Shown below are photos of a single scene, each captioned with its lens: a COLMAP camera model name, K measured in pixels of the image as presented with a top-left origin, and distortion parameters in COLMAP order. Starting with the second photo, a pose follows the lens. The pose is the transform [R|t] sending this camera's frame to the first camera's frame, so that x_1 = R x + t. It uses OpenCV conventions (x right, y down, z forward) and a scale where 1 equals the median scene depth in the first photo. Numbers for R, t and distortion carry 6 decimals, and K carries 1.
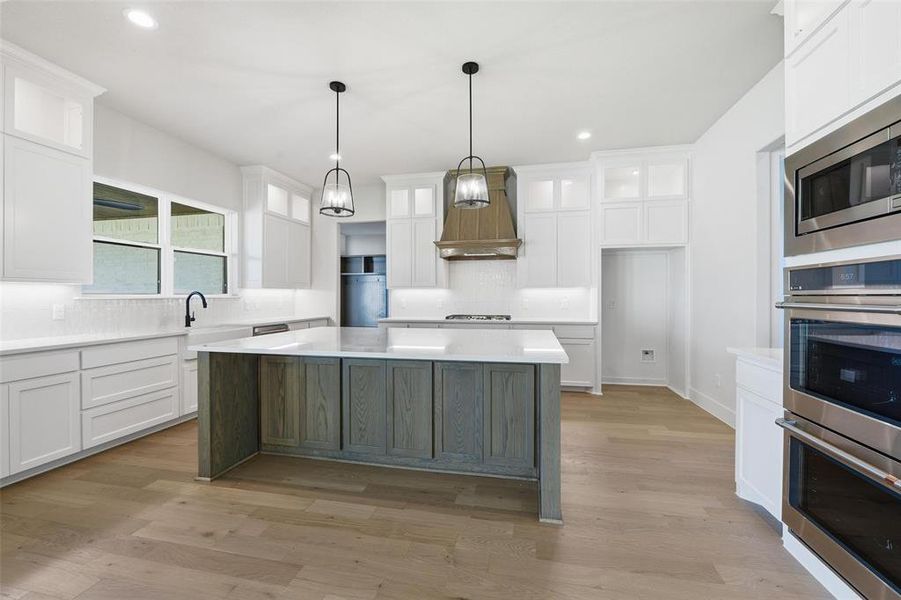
lens RADIAL K [[362.6, 0, 455.5], [0, 362.6, 297.4], [0, 0, 1]] dist [-0.010553, -0.000401]
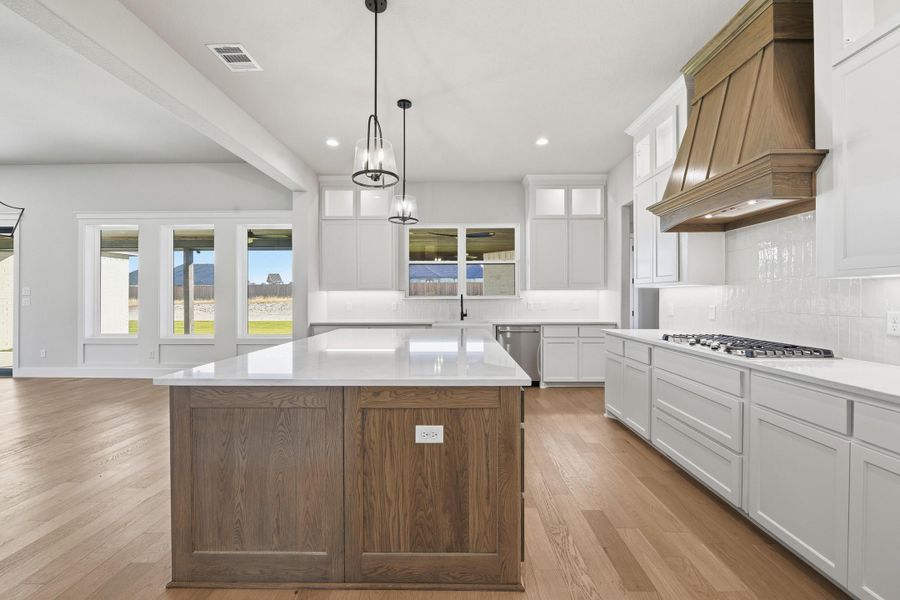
lens RADIAL K [[362.2, 0, 455.0], [0, 362.2, 297.4], [0, 0, 1]] dist [-0.010553, -0.000401]
pose [[0.190046, 0.004957, -0.981763, 0.576613], [-0.000553, 0.999988, 0.004942, -0.010974], [0.981775, -0.000396, 0.190046, 0.710511]]
